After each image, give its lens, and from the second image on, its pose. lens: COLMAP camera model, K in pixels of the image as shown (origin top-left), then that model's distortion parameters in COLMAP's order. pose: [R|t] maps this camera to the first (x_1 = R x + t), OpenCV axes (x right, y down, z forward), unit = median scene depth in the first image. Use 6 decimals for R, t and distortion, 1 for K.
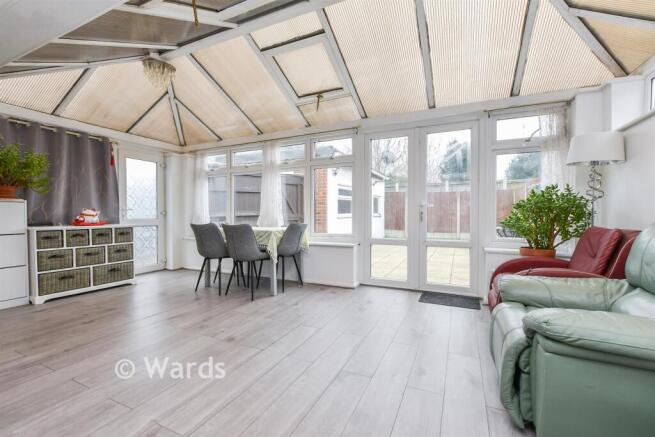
lens RADIAL K [[290.0, 0, 324.4], [0, 290.0, 218.4], [0, 0, 1]] dist [-0.001239, 0.000024]
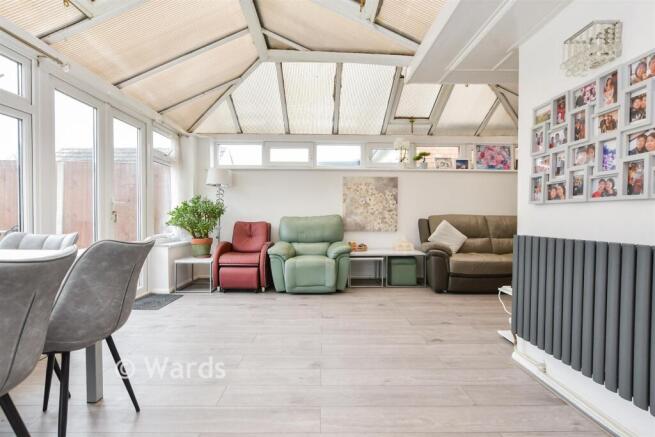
lens RADIAL K [[312.2, 0, 326.3], [0, 312.2, 220.0], [0, 0, 1]] dist [-0.000540, -0.000032]
pose [[-0.446559, -0.007472, 0.894723, -1.608350], [0.010052, 0.999860, 0.013367, -0.014358], [-0.894698, 0.014963, -0.446421, 1.938996]]
